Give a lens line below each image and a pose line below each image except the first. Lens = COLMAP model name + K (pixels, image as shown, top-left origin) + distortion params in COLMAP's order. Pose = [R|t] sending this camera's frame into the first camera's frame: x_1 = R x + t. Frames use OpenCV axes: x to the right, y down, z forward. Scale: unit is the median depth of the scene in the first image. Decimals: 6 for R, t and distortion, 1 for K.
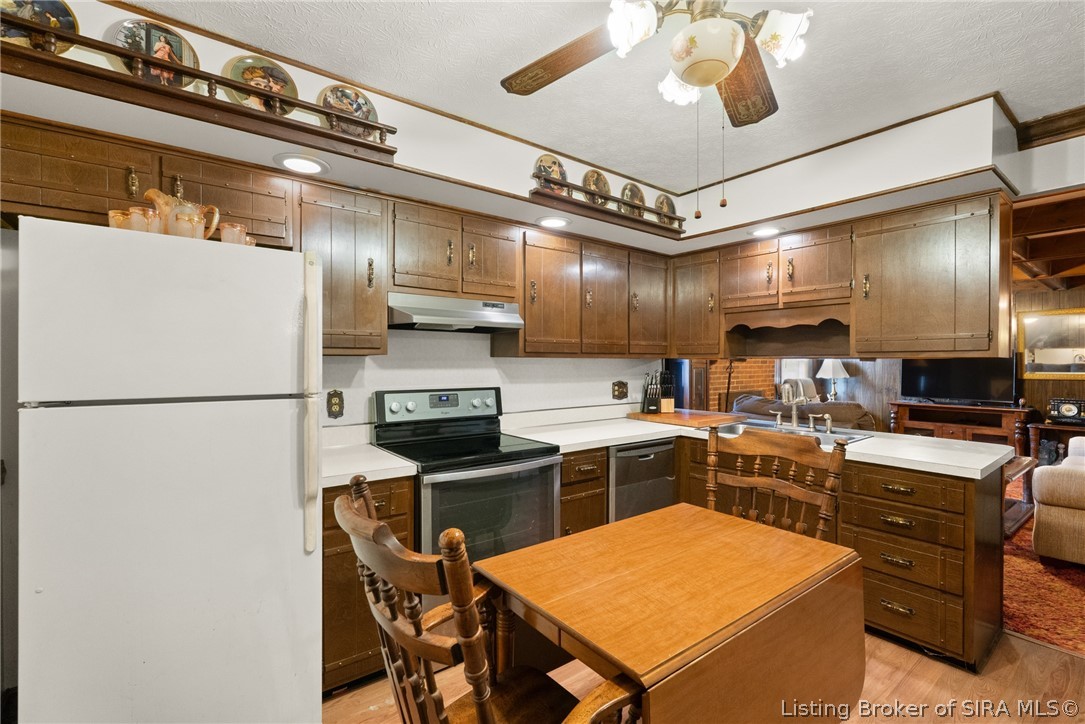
lens RADIAL K [[485.7, 0, 554.1], [0, 485.7, 360.8], [0, 0, 1]] dist [-0.000593, -0.000641]
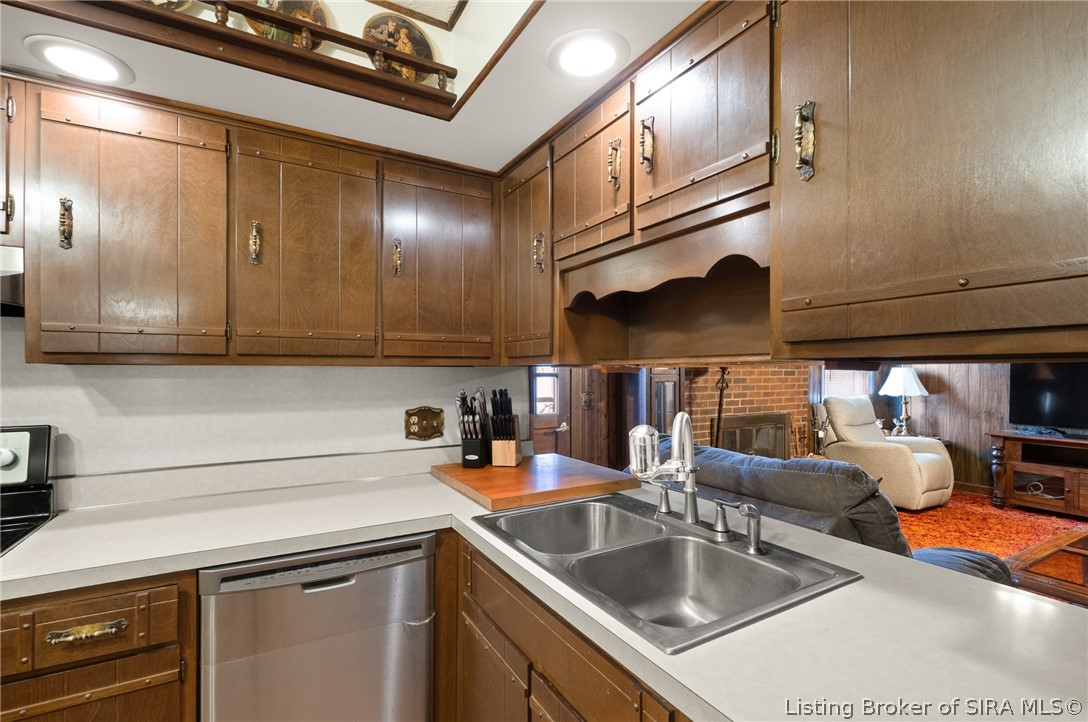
lens RADIAL K [[487.0, 0, 549.7], [0, 487.0, 369.1], [0, 0, 1]] dist [-0.000593, -0.000641]
pose [[0.988703, 0.001290, -0.149883, 0.361082], [-0.001884, 0.999991, -0.003824, -0.000352], [0.149877, 0.004064, 0.988696, 0.459587]]
